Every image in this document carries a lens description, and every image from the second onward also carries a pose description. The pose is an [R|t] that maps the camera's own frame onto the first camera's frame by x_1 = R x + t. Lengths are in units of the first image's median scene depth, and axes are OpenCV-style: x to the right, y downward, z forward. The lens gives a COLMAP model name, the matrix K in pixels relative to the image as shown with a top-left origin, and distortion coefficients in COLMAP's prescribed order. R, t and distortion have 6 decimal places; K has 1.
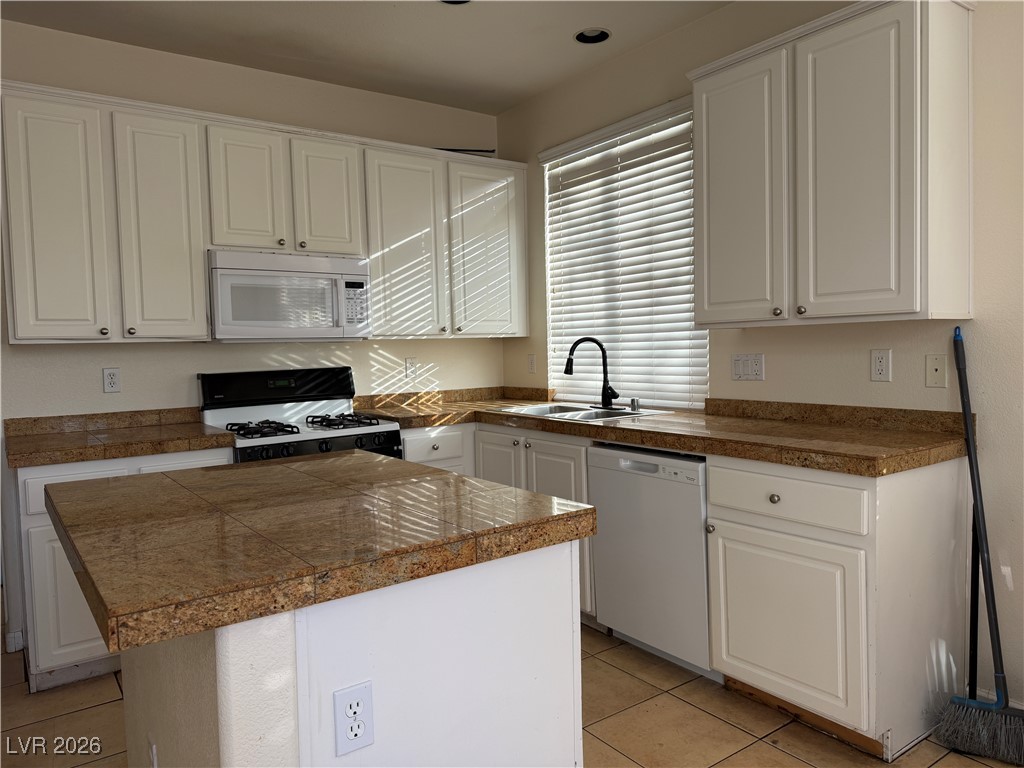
lens RADIAL K [[712.4, 0, 512.0], [0, 712.4, 384.0], [0, 0, 1]] dist [0.138208, -0.230021]
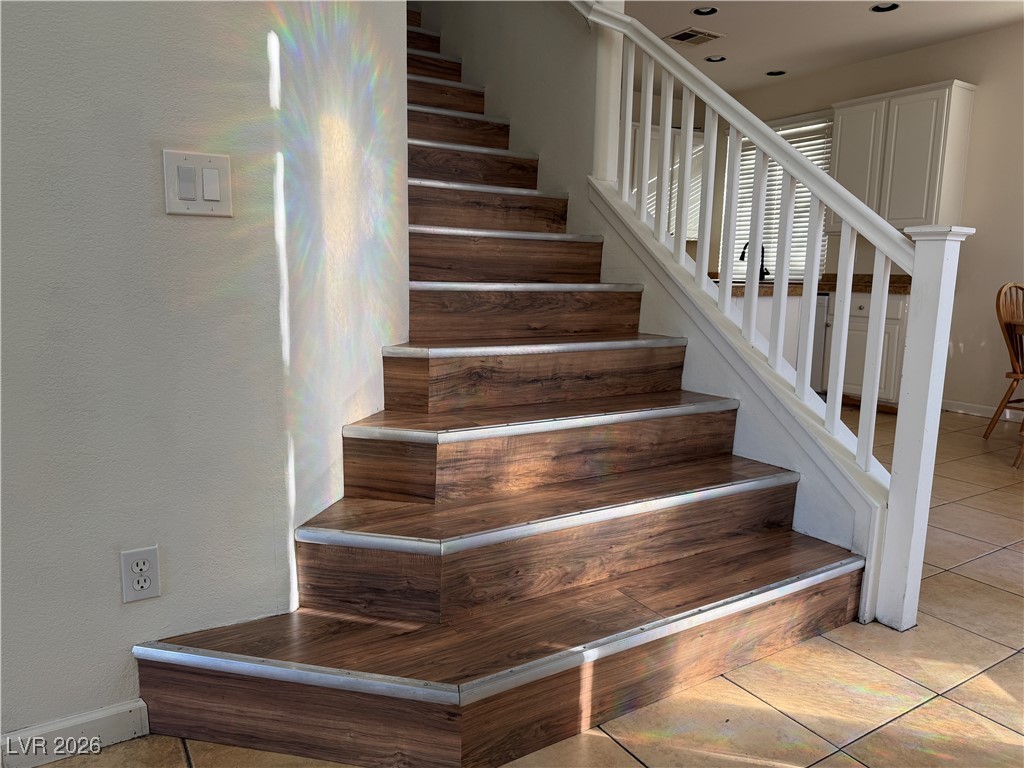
lens RADIAL K [[723.2, 0, 517.3], [0, 723.2, 385.8], [0, 0, 1]] dist [0.126774, -0.187386]
pose [[0.997829, 0.052875, -0.039263, -0.394288], [-0.048709, 0.993756, 0.100376, 0.140895], [0.044325, -0.098246, 0.994175, -0.886341]]
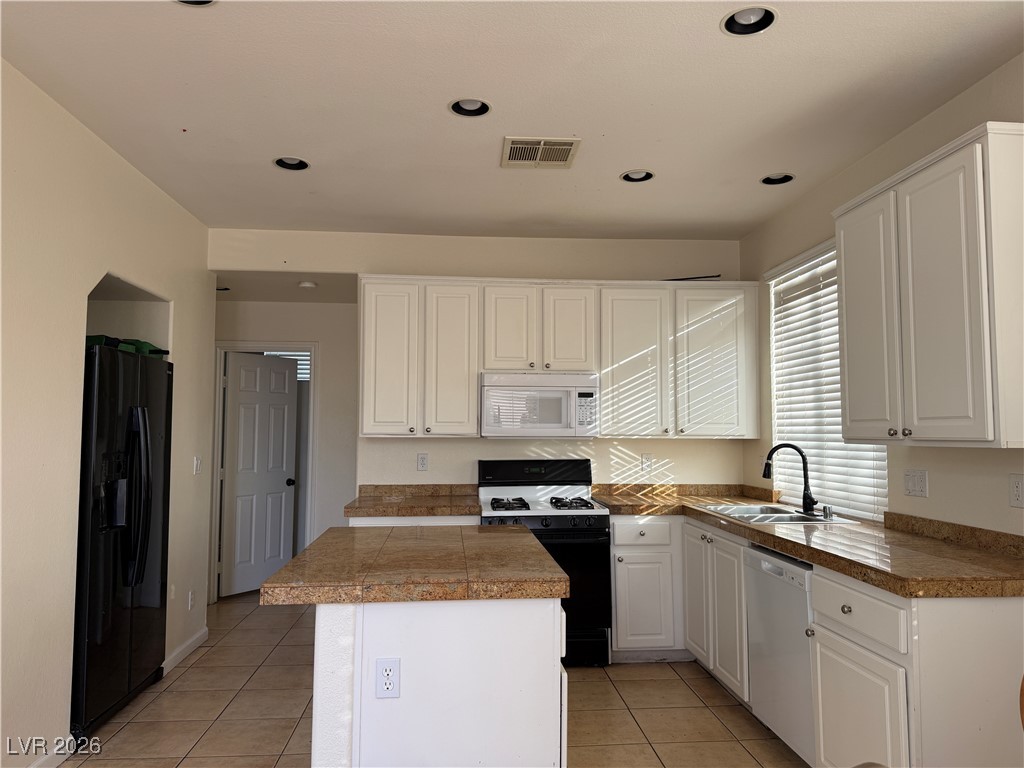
lens RADIAL K [[712.4, 0, 512.0], [0, 712.4, 384.0], [0, 0, 1]] dist [0.138208, -0.230021]
pose [[0.855355, -0.006369, -0.518002, 0.314884], [-0.052411, 0.993730, -0.098761, -0.026119], [0.515383, 0.111625, 0.849659, -0.130123]]
